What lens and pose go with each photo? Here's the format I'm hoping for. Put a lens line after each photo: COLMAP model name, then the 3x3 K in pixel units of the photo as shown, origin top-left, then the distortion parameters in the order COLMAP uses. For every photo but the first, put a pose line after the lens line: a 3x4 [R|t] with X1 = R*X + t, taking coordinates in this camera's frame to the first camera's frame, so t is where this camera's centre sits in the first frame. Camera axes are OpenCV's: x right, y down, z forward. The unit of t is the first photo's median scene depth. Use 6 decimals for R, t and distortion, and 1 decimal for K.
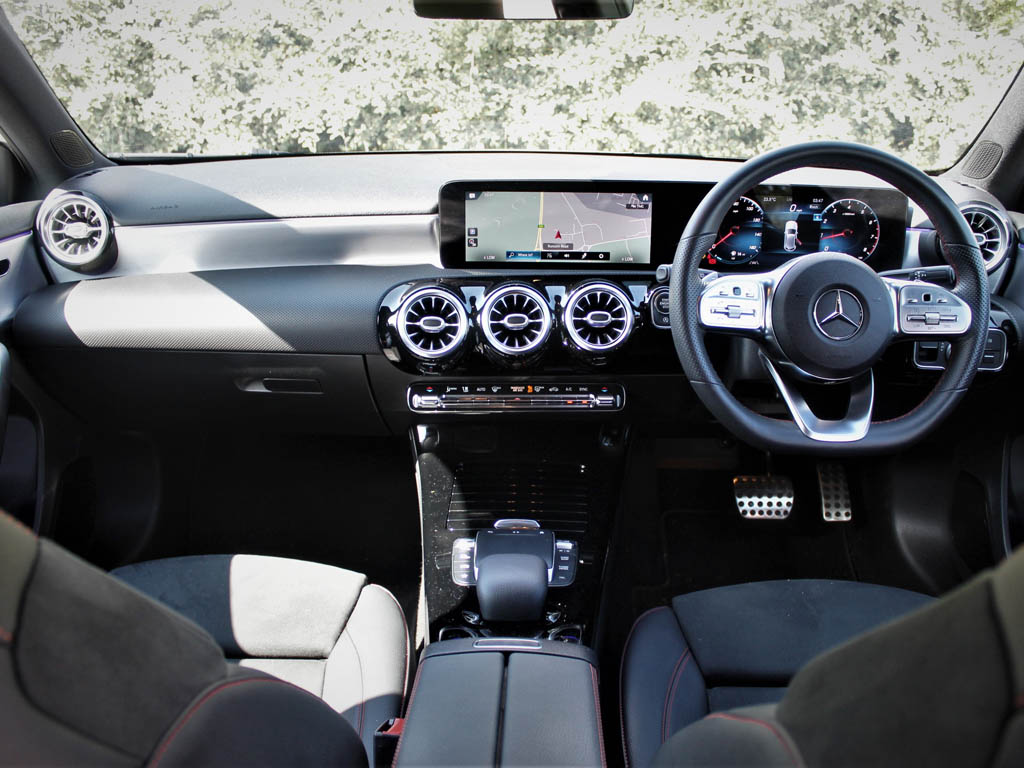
lens RADIAL K [[968.0, 0, 546.7], [0, 968.0, 402.9], [0, 0, 1]] dist [-0.171371, 0.156846]
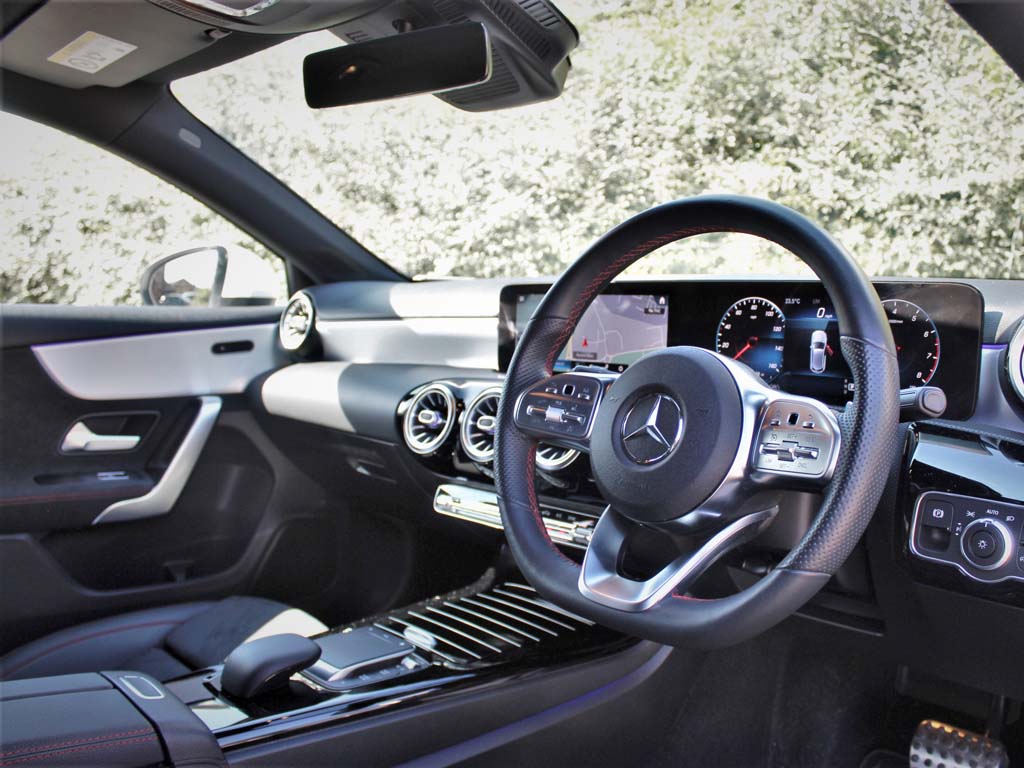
lens RADIAL K [[968.0, 0, 546.7], [0, 968.0, 402.9], [0, 0, 1]] dist [-0.171371, 0.156846]
pose [[0.691777, 0.073645, -0.718346, 0.634055], [-0.224323, 0.967485, -0.116839, -0.008359], [0.686385, 0.241968, 0.685804, 0.378344]]
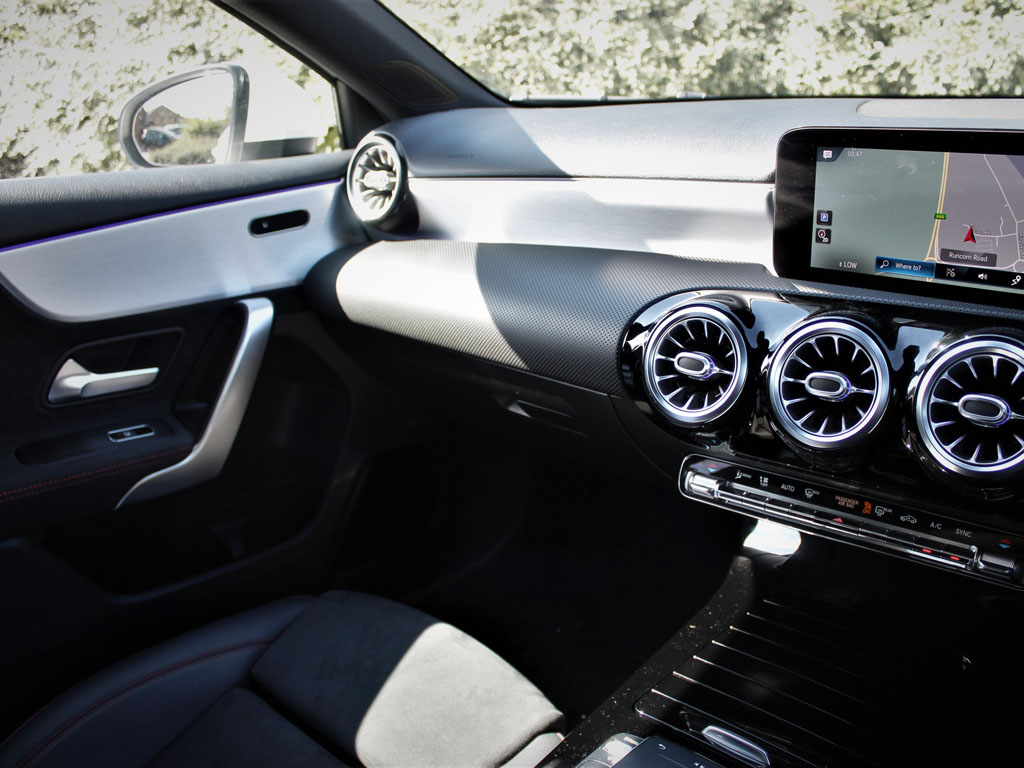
lens RADIAL K [[968.0, 0, 546.7], [0, 968.0, 402.9], [0, 0, 1]] dist [-0.171371, 0.156846]
pose [[0.730130, 0.185737, -0.657581, 0.197396], [-0.171810, 0.981333, 0.086417, -0.089396], [0.661356, 0.049883, 0.748411, 0.469532]]
